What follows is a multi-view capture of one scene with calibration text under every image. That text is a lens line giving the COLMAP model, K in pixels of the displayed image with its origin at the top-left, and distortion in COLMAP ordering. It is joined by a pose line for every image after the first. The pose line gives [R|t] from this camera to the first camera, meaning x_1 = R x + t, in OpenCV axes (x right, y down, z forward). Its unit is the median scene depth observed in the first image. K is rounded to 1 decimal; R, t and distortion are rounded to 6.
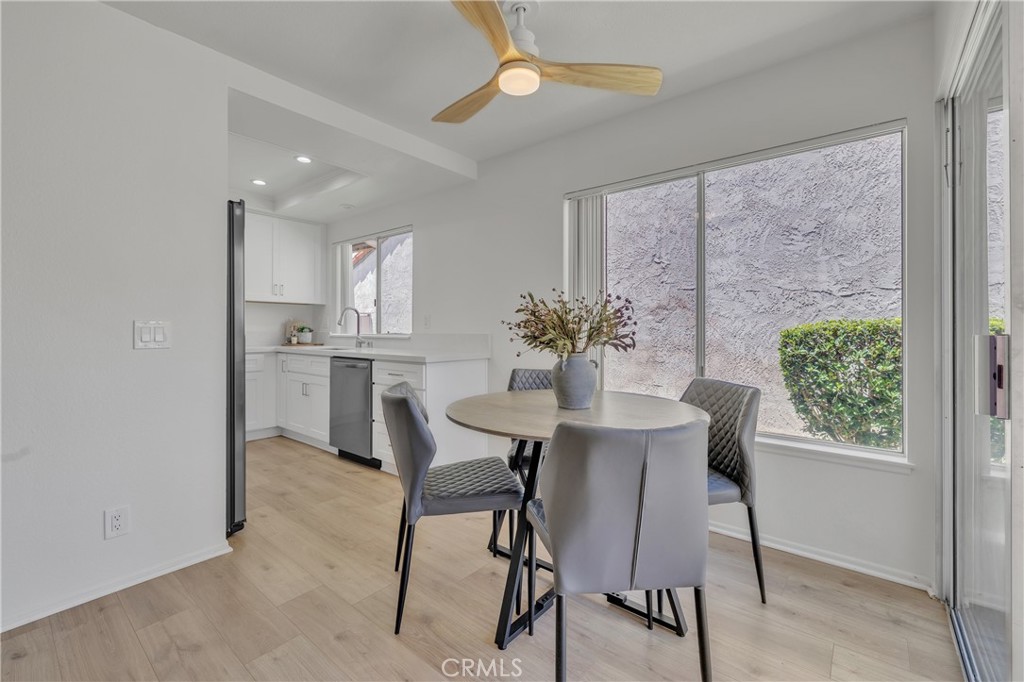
lens RADIAL K [[437.6, 0, 515.6], [0, 437.6, 329.9], [0, 0, 1]] dist [0.002067, 0.000106]
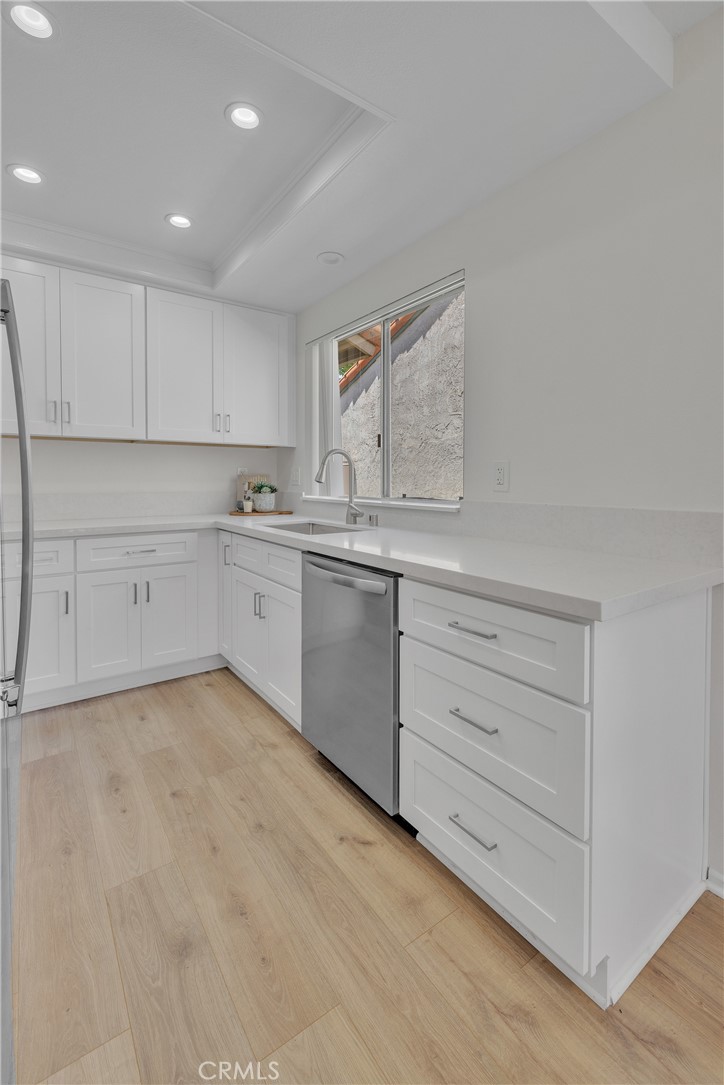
lens RADIAL K [[477.5, 0, 362.6], [0, 477.5, 489.9], [0, 0, 1]] dist [-0.000659, 0.000009]
pose [[0.960869, 0.003263, -0.276983, -0.181793], [0.002258, 0.999805, 0.019610, -0.012738], [0.276993, -0.019468, 0.960675, 0.438269]]
